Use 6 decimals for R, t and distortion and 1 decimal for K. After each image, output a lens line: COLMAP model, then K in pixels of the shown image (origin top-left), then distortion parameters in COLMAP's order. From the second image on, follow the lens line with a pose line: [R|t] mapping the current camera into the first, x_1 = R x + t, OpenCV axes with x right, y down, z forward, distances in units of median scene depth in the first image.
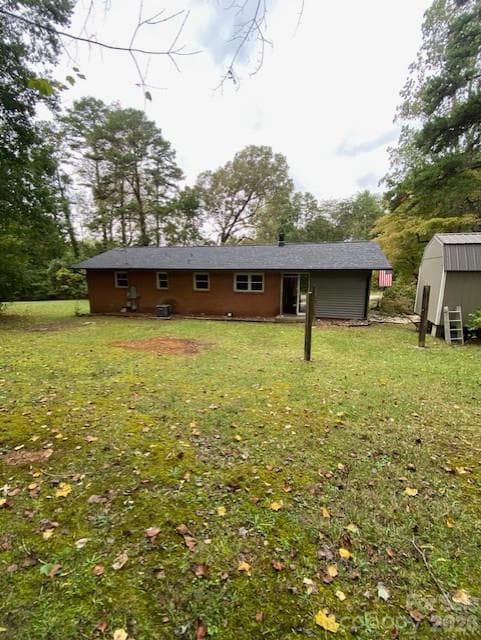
lens RADIAL K [[257.2, 0, 240.5], [0, 257.2, 320.0], [0, 0, 1]] dist [0.002160, -0.008538]
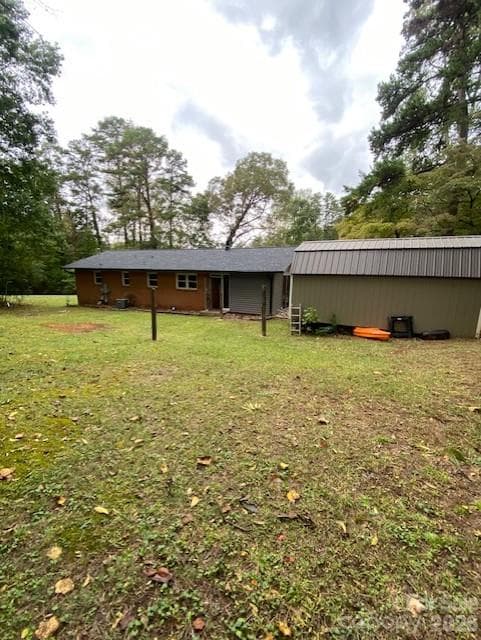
lens RADIAL K [[257.2, 0, 240.5], [0, 257.2, 320.0], [0, 0, 1]] dist [0.002160, -0.008538]
pose [[0.989770, 0.038076, -0.137499, 0.166903], [-0.038350, 0.999264, 0.000662, 0.007406], [0.137423, 0.004618, 0.990502, -0.047495]]
